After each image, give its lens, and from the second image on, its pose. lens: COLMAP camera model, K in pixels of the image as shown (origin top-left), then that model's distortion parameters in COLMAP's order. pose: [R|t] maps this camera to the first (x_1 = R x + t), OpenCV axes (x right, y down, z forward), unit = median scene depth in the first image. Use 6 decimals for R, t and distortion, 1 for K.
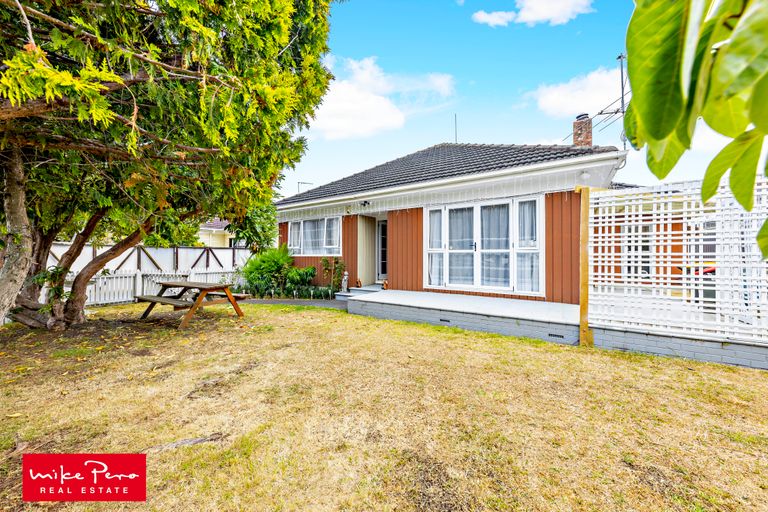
lens RADIAL K [[277.7, 0, 386.1], [0, 277.7, 245.6], [0, 0, 1]] dist [0.000737, -0.000003]
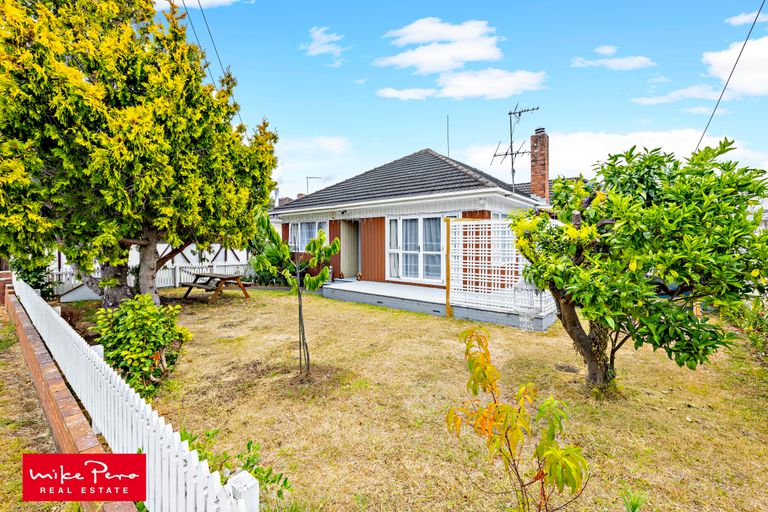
lens RADIAL K [[303.3, 0, 383.9], [0, 303.3, 237.8], [0, 0, 1]] dist [-0.000259, -0.000010]
pose [[0.996052, 0.001317, -0.088762, 0.257690], [0.000154, 0.999863, 0.016566, -0.066107], [0.088771, -0.016514, 0.995915, -0.401818]]
